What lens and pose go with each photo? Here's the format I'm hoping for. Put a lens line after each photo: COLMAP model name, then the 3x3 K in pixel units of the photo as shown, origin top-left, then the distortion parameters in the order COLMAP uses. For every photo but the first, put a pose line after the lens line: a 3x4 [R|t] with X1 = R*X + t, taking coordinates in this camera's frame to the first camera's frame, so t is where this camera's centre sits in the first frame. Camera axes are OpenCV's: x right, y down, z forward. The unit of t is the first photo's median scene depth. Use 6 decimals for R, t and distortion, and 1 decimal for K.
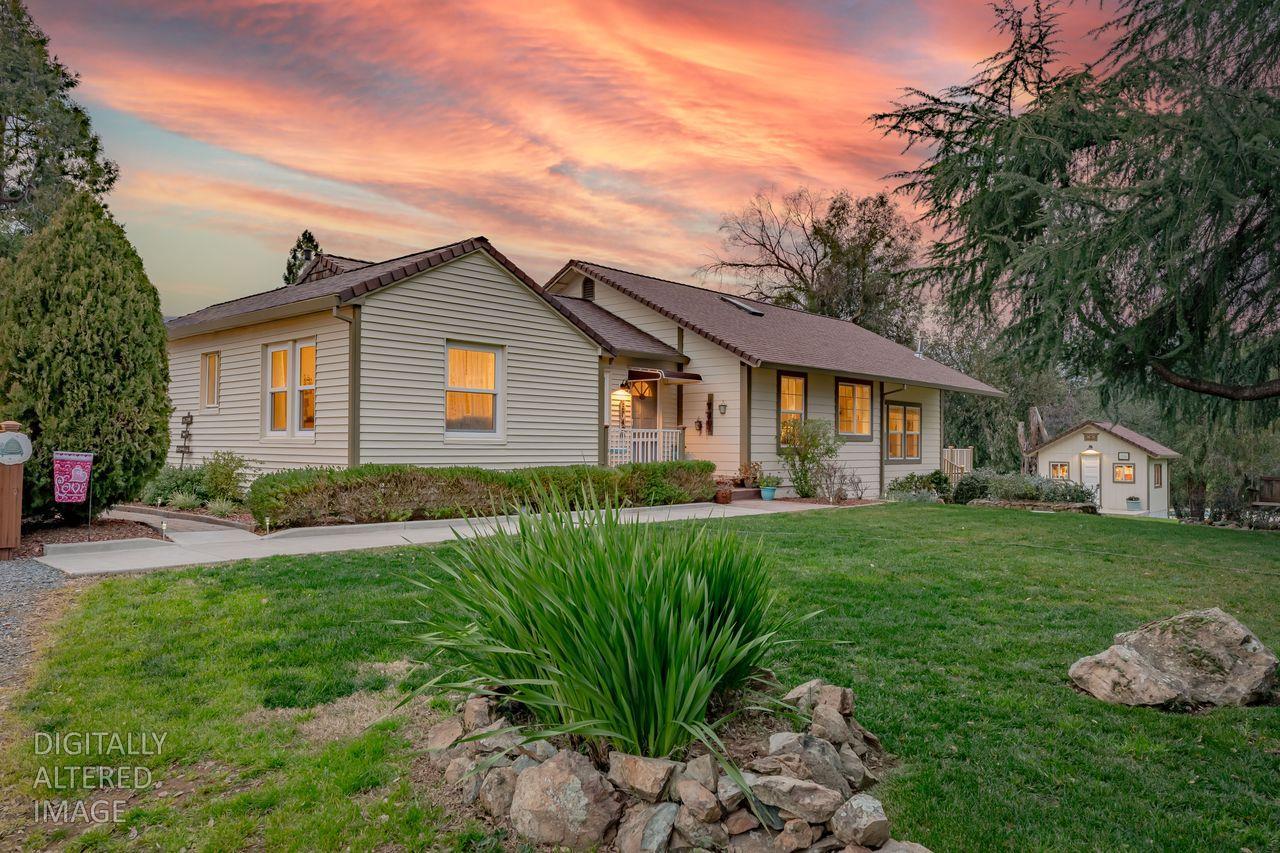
lens RADIAL K [[878.9, 0, 640.5], [0, 878.9, 431.4], [0, 0, 1]] dist [0.010938, 0.005273]
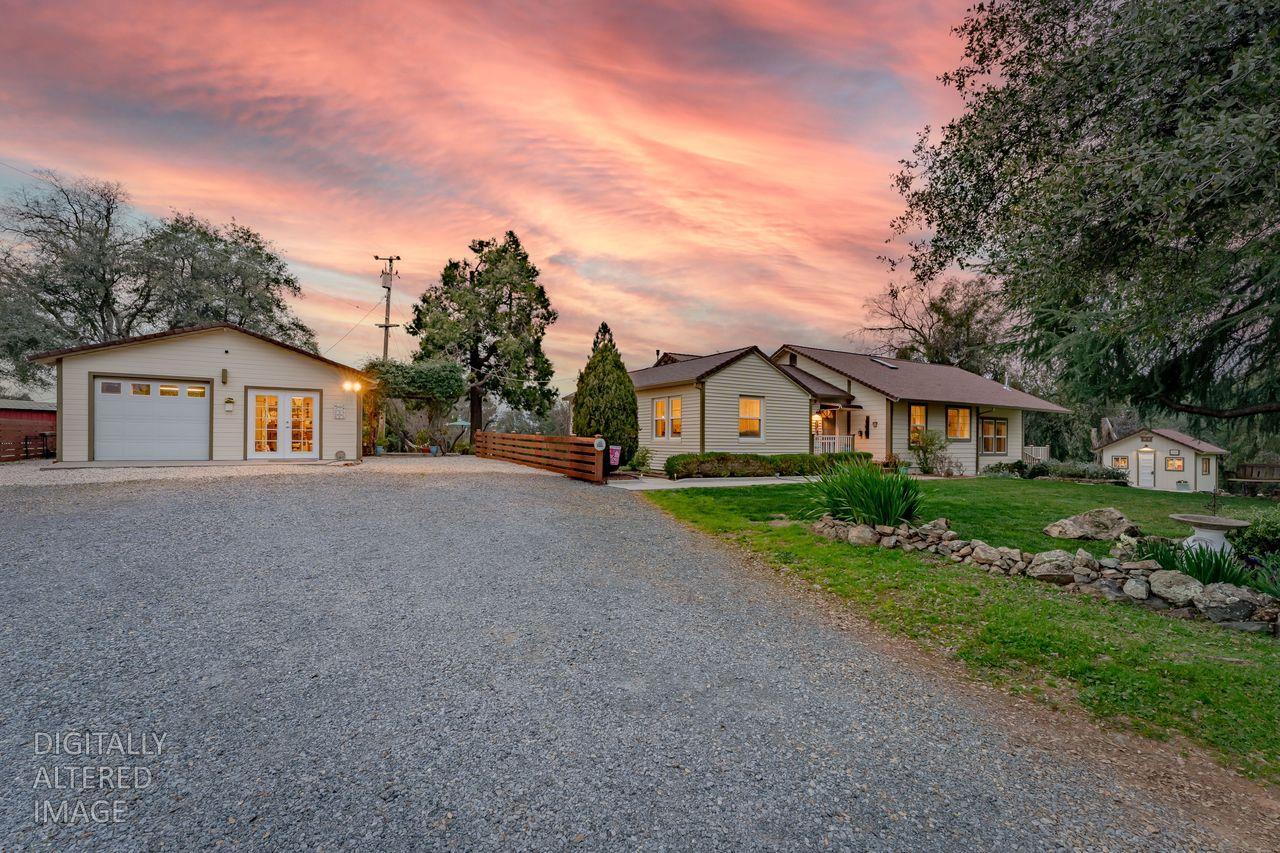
lens RADIAL K [[558.0, 0, 606.3], [0, 558.0, 439.0], [0, 0, 1]] dist [0.003353, -0.000259]
pose [[0.946237, -0.000083, -0.323475, -0.059174], [0.002537, 0.999971, 0.007164, -0.004604], [0.323465, -0.007599, 0.946210, -0.276304]]
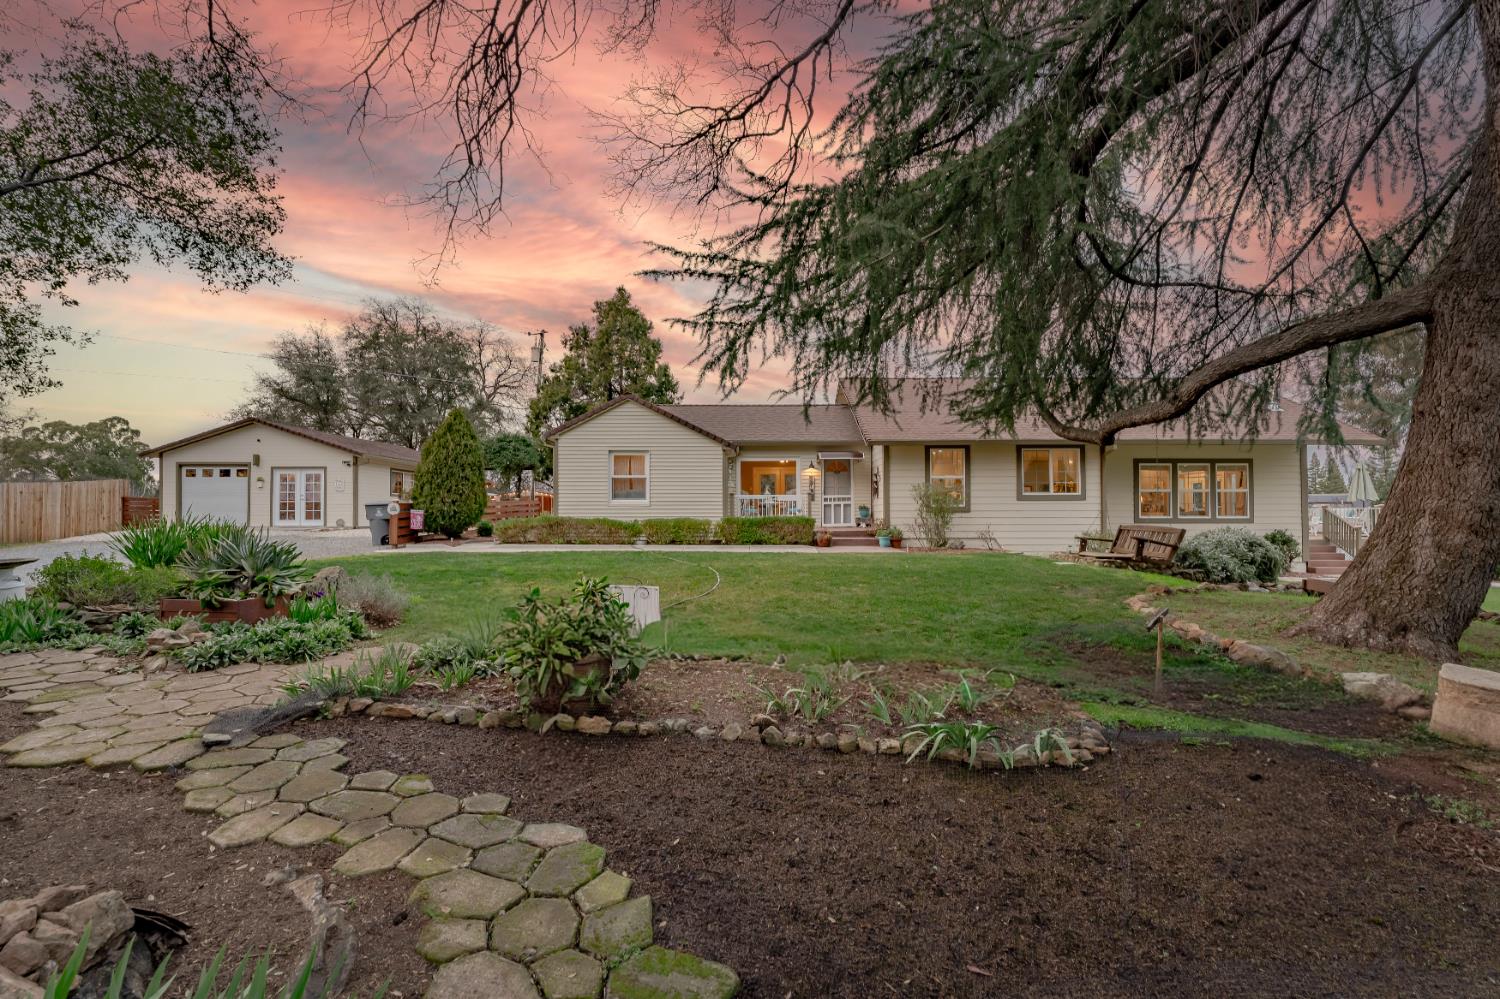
lens RADIAL K [[670.6, 0, 753.0], [0, 670.6, 501.0], [0, 0, 1]] dist [0.000045, -0.000181]
pose [[0.670511, -0.023952, -0.741513, 0.705082], [0.019019, 0.999705, -0.015094, 0.020682], [0.741656, -0.003982, 0.670769, 0.188621]]
